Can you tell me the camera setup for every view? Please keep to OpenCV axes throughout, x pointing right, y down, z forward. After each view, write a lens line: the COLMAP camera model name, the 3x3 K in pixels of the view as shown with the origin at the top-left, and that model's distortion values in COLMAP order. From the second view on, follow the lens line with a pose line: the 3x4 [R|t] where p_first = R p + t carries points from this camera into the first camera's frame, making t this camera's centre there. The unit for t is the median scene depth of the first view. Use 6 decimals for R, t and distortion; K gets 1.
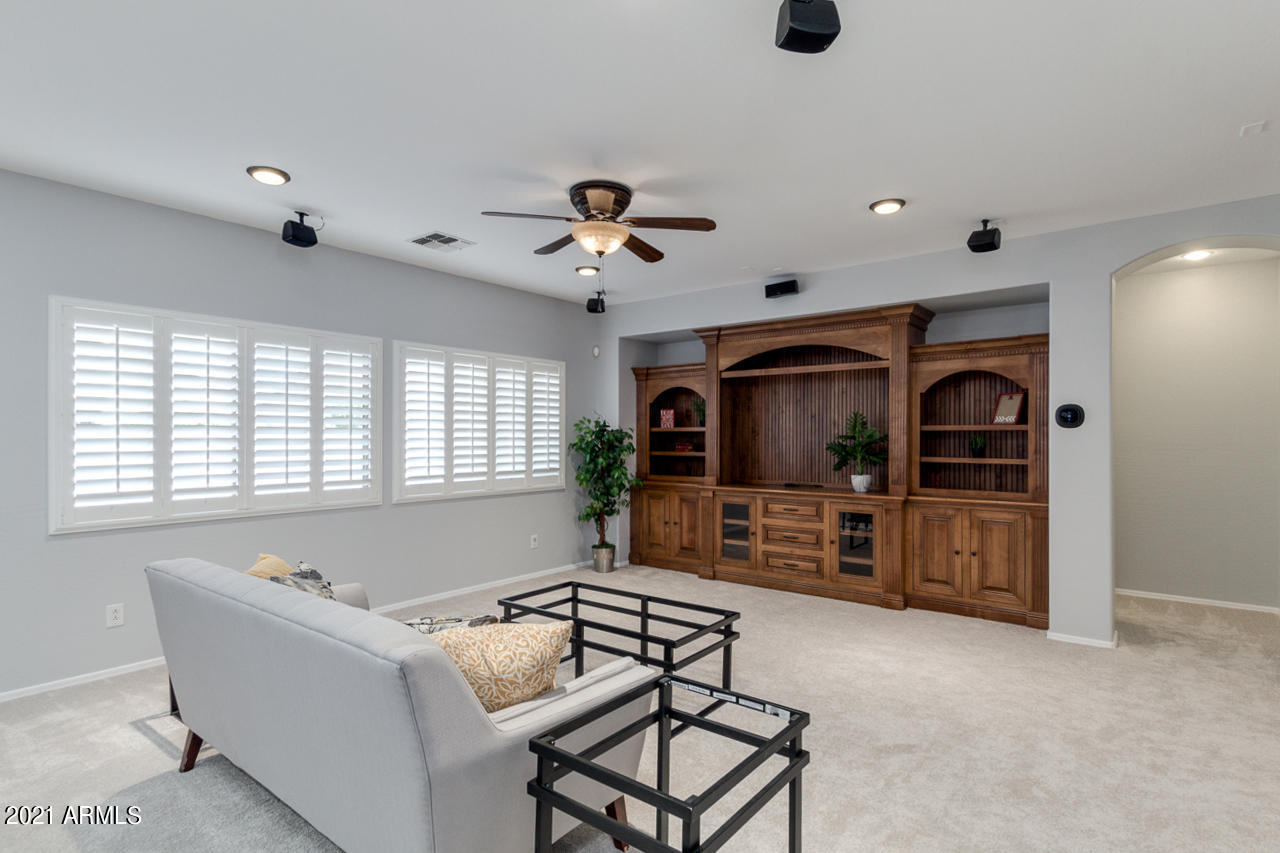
lens RADIAL K [[655.6, 0, 633.8], [0, 655.6, 434.3], [0, 0, 1]] dist [0.000143, -0.000397]
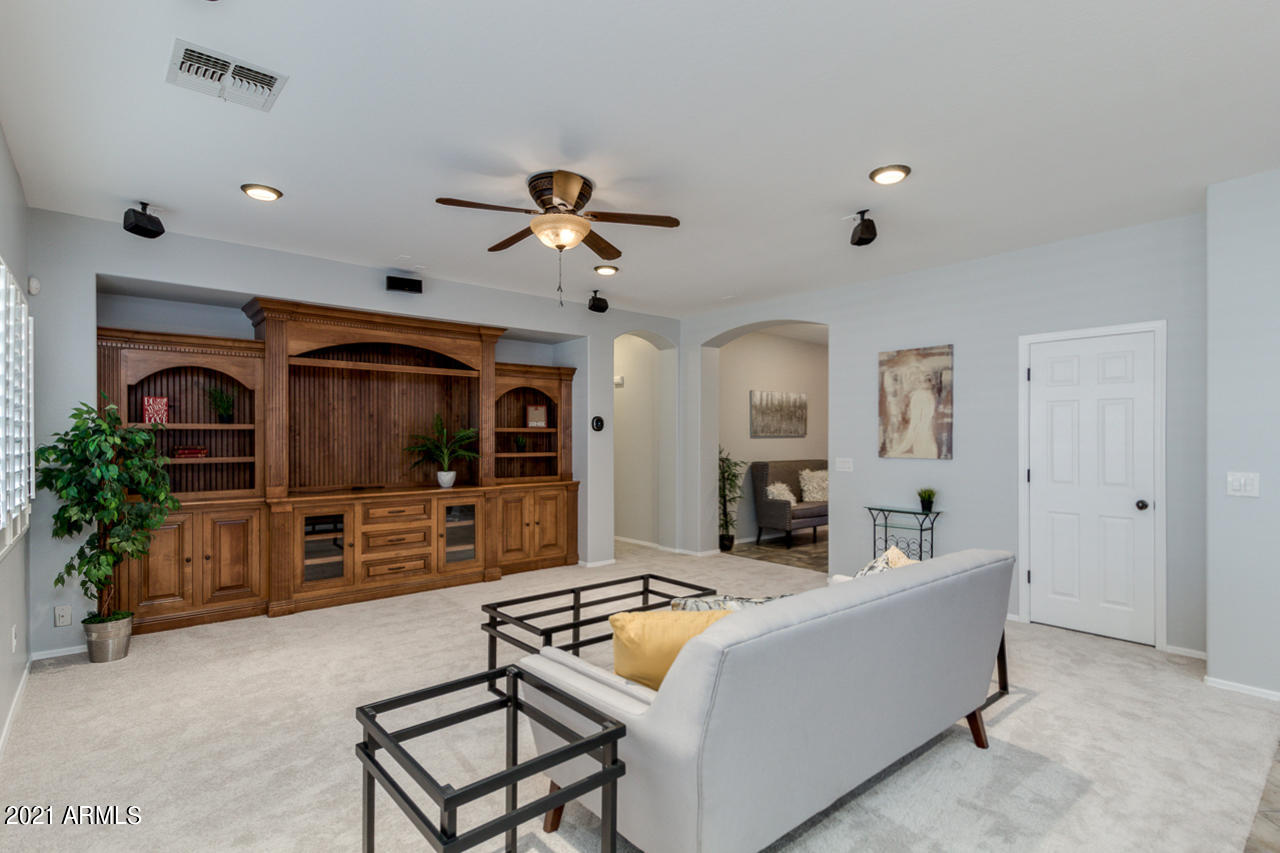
lens RADIAL K [[625.3, 0, 642.7], [0, 625.3, 440.5], [0, 0, 1]] dist [0.018092, -0.005020]
pose [[0.183779, -0.001426, 0.982966, -0.637010], [0.000582, 0.999999, 0.001342, 0.008899], [-0.982967, 0.000326, 0.183780, 0.491884]]
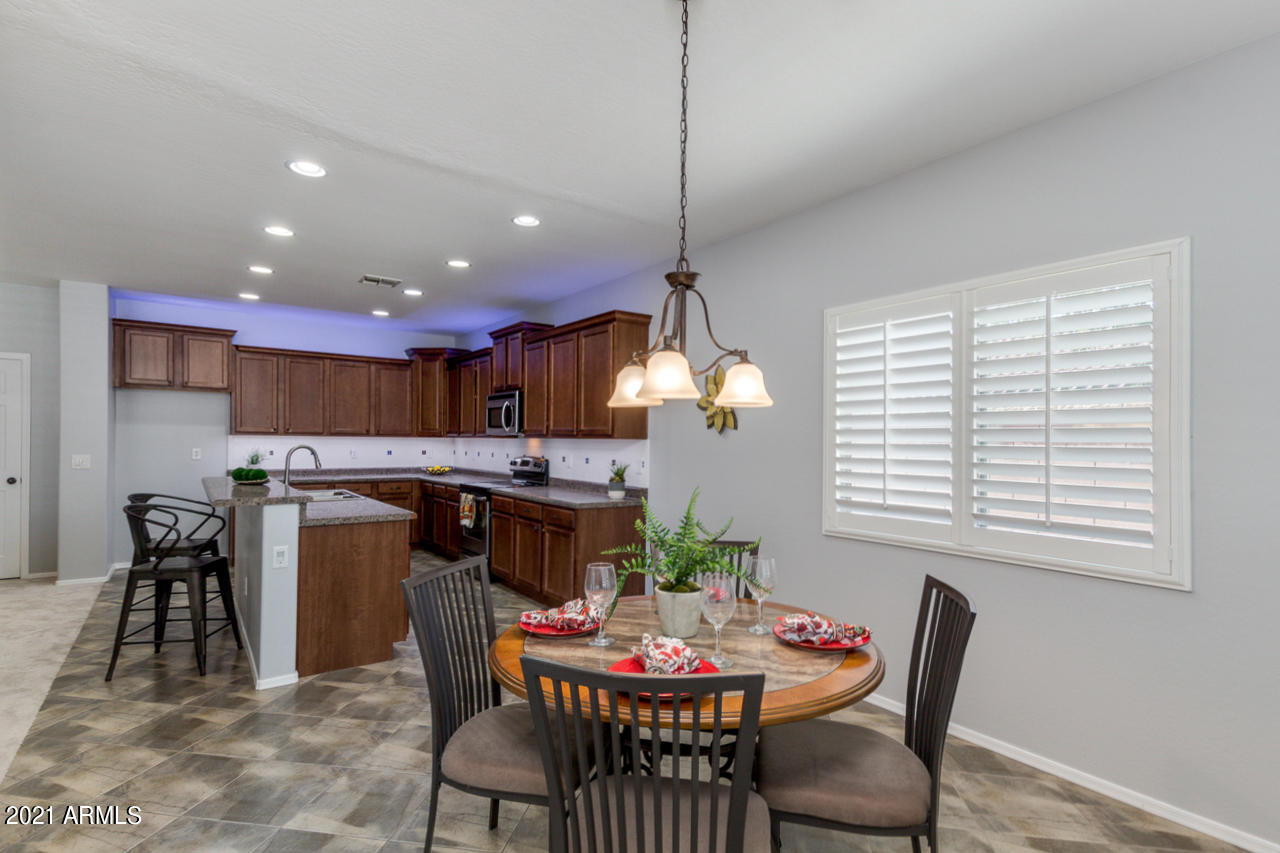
lens RADIAL K [[626.6, 0, 644.4], [0, 626.6, 444.0], [0, 0, 1]] dist [0.017661, -0.001738]
pose [[-0.965983, -0.010583, 0.258388, -1.099719], [-0.009192, 0.999936, 0.006588, 0.007619], [-0.258441, 0.003989, -0.966019, 0.805468]]
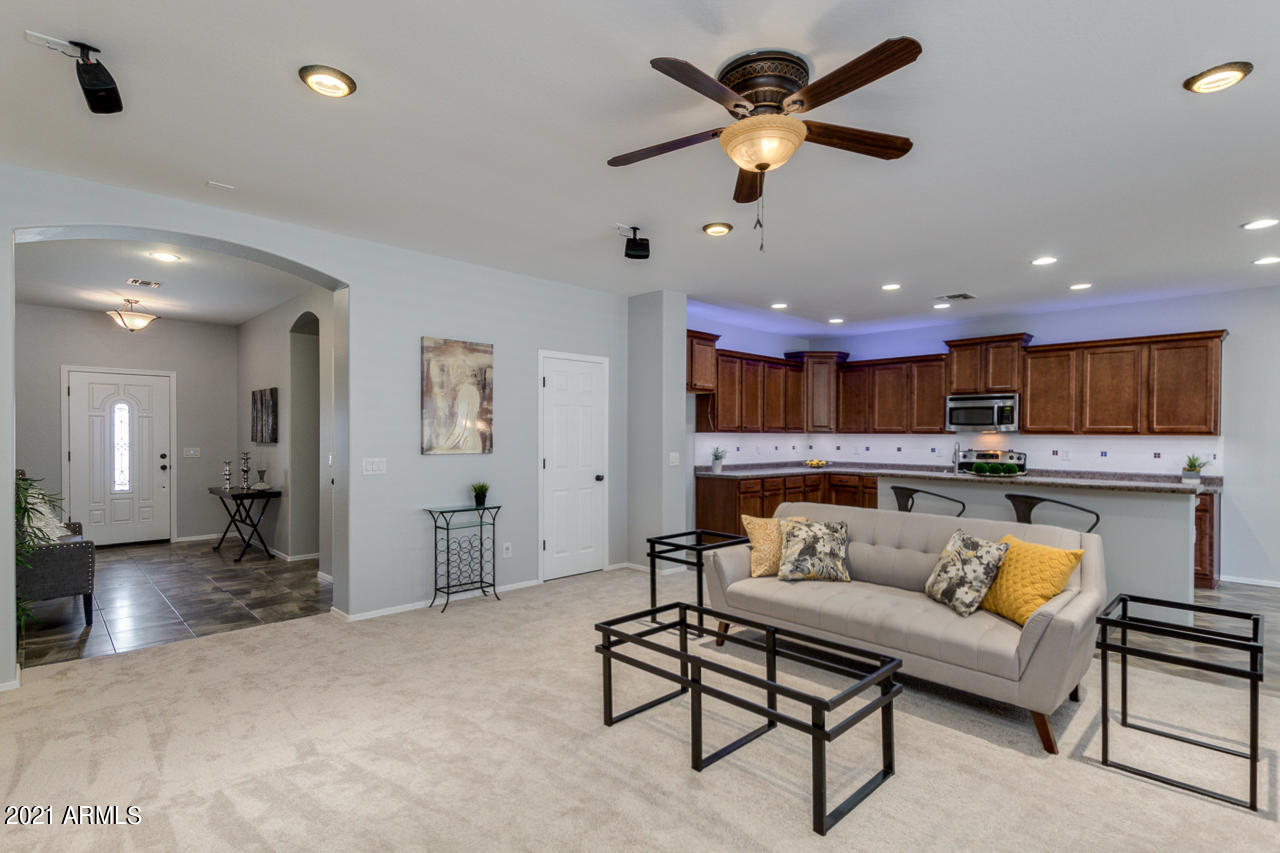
lens RADIAL K [[625.3, 0, 642.7], [0, 625.3, 440.5], [0, 0, 1]] dist [0.018092, -0.005020]
pose [[-0.993110, -0.005499, 0.117054, -0.003084], [-0.003979, 0.999905, 0.013217, 0.004425], [-0.117116, 0.012660, -0.993038, 1.142789]]
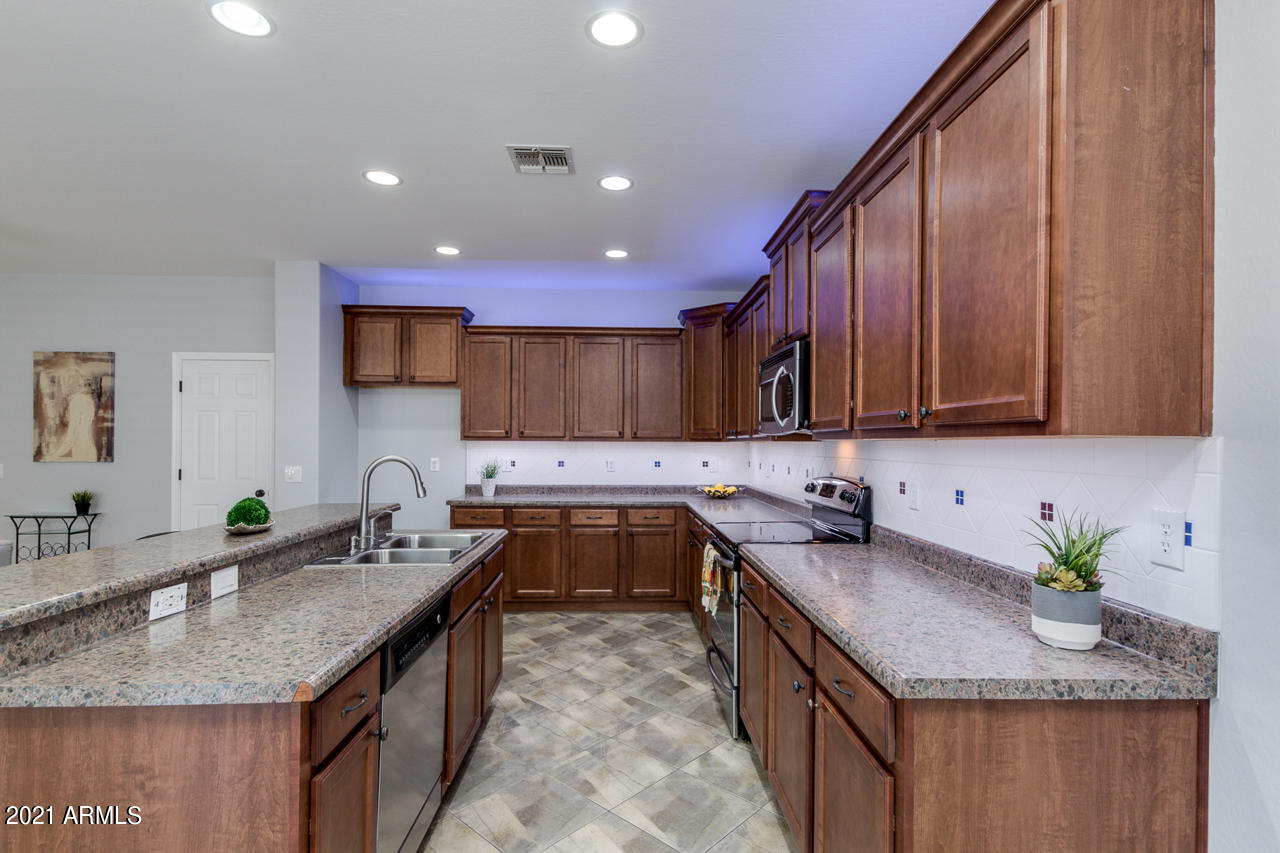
lens RADIAL K [[625.3, 0, 642.7], [0, 625.3, 440.5], [0, 0, 1]] dist [0.018092, -0.005020]
pose [[-0.656482, 0.003323, 0.754335, -0.908616], [-0.000255, 0.999989, -0.004627, 0.009251], [-0.754342, -0.003229, -0.656474, 0.241423]]
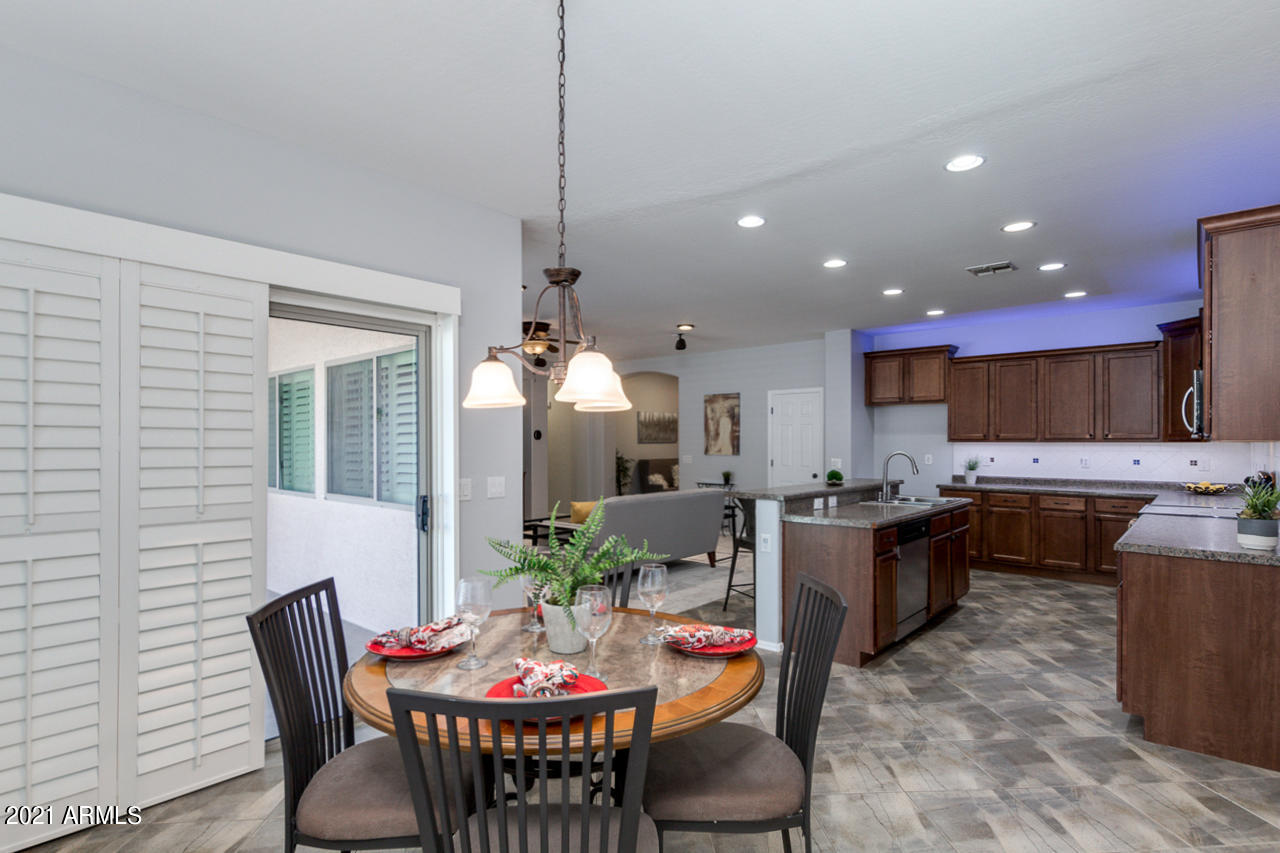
lens RADIAL K [[635.9, 0, 643.5], [0, 635.9, 439.8], [0, 0, 1]] dist [0.024278, -0.006693]
pose [[0.037952, 0.006974, 0.999255, -1.365952], [0.003154, 0.999970, -0.007099, 0.007654], [-0.999275, 0.003421, 0.037929, 0.409210]]
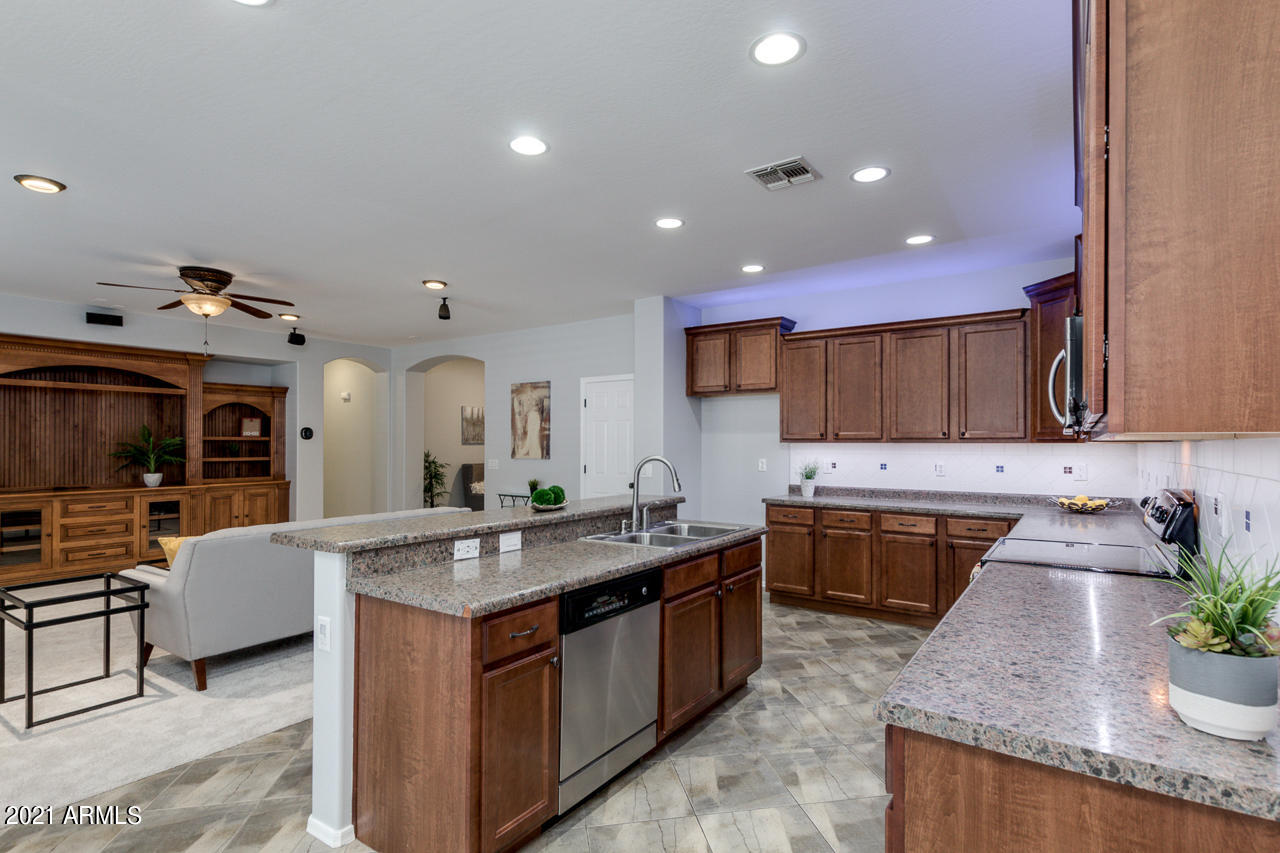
lens RADIAL K [[625.3, 0, 642.7], [0, 625.3, 440.5], [0, 0, 1]] dist [0.018092, -0.005020]
pose [[-0.072844, 0.008717, 0.997305, -1.000125], [0.002448, 0.999960, -0.008562, 0.009495], [-0.997340, 0.001818, -0.072863, 0.117938]]
